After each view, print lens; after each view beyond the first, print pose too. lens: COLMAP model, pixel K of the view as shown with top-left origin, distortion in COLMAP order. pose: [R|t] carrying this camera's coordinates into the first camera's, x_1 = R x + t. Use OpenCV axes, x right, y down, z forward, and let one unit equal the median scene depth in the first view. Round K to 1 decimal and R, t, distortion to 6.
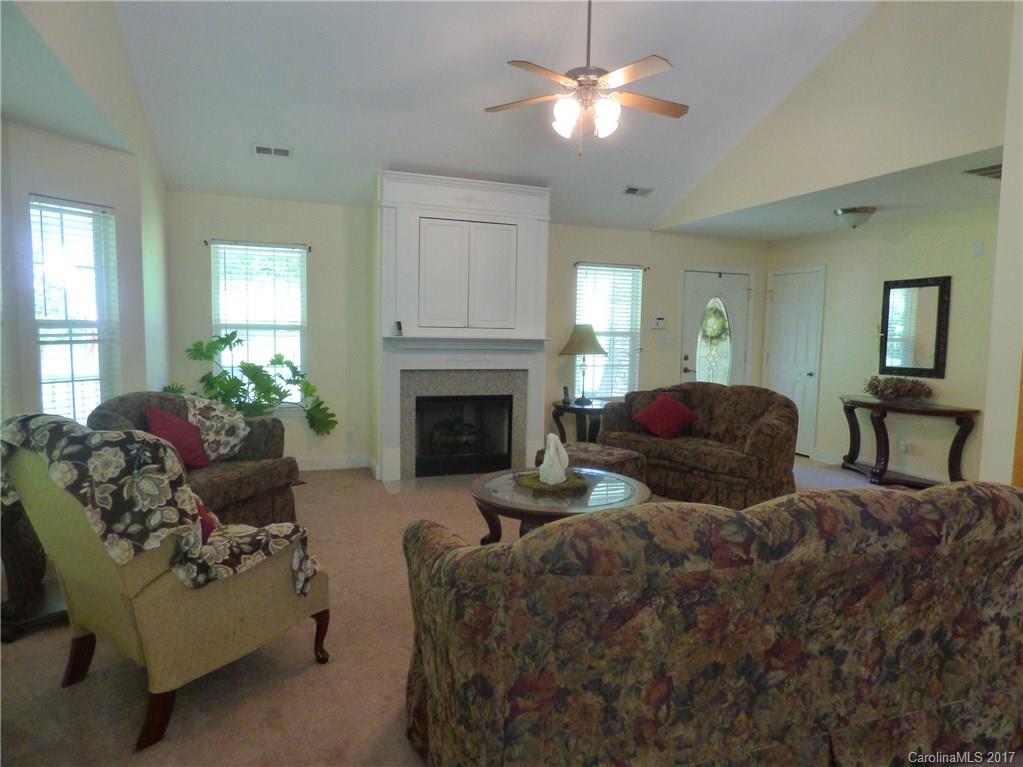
lens RADIAL K [[639.5, 0, 488.1], [0, 639.5, 382.5], [0, 0, 1]] dist [-0.002080, -0.000855]
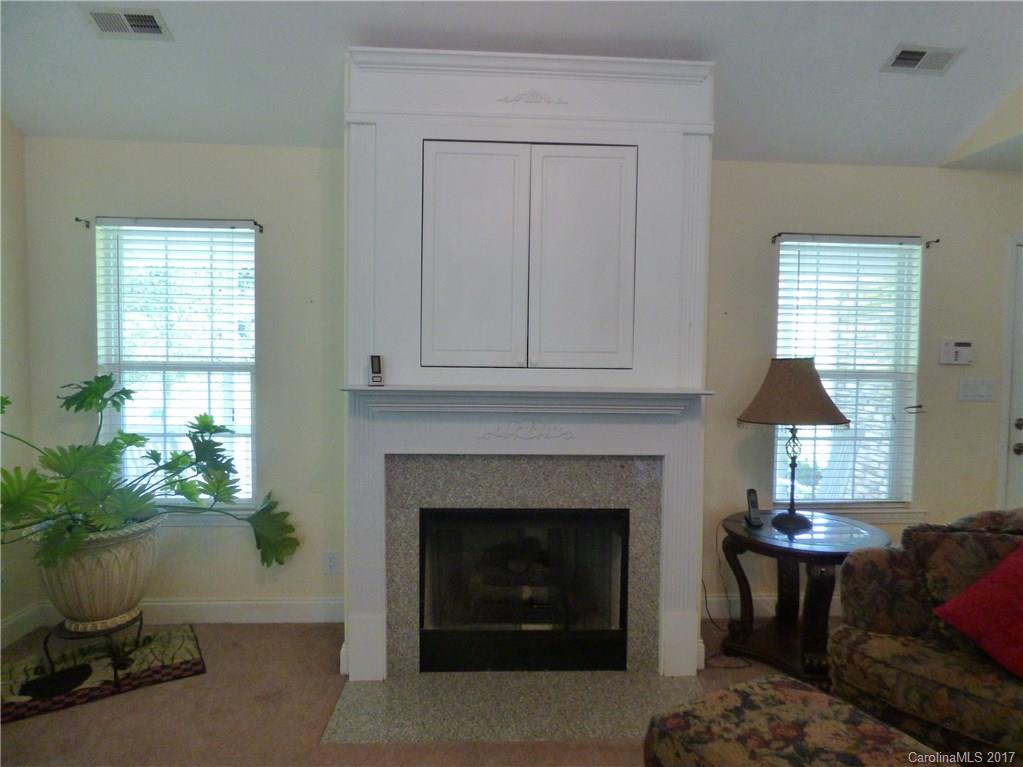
lens RADIAL K [[619.3, 0, 511.5], [0, 619.3, 383.5], [0, 0, 1]] dist [-0.007024, -0.002522]
pose [[0.961466, 0.005398, -0.274871, 0.080259], [-0.016921, 0.999074, -0.039569, -0.053640], [0.274403, 0.042695, 0.960667, 0.538448]]
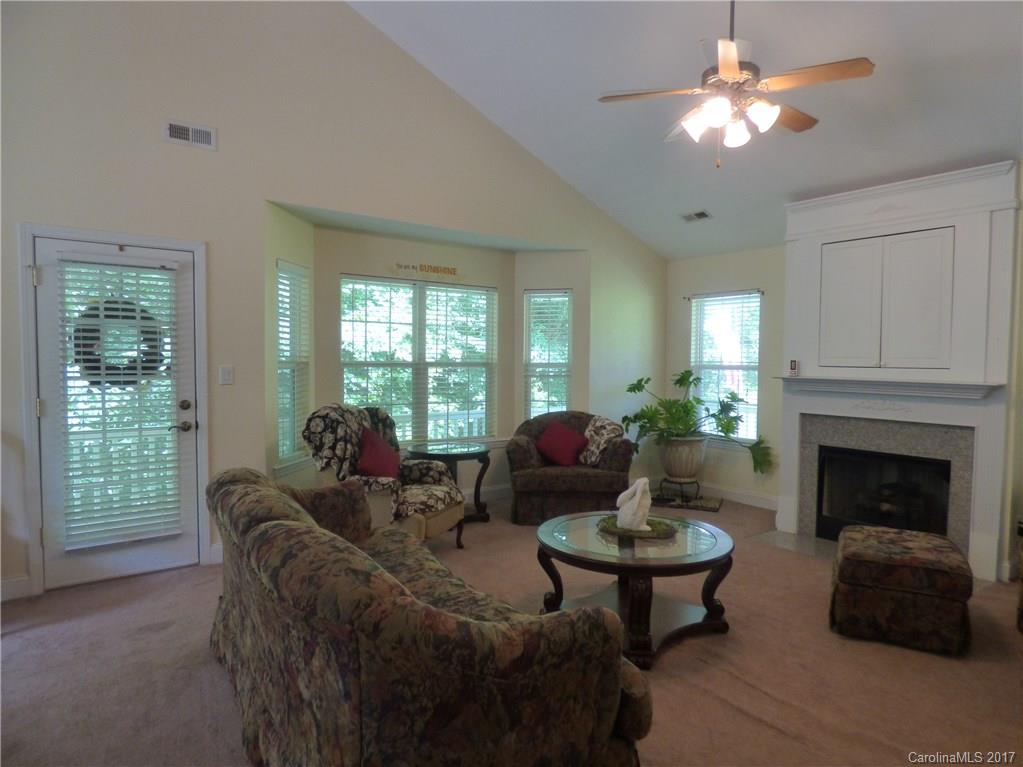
lens RADIAL K [[619.3, 0, 511.5], [0, 619.3, 383.5], [0, 0, 1]] dist [-0.007024, -0.002522]
pose [[0.284659, 0.022041, -0.958375, 0.557891], [-0.084501, 0.996421, -0.002183, -0.024002], [0.954897, 0.081605, 0.285503, 0.331158]]
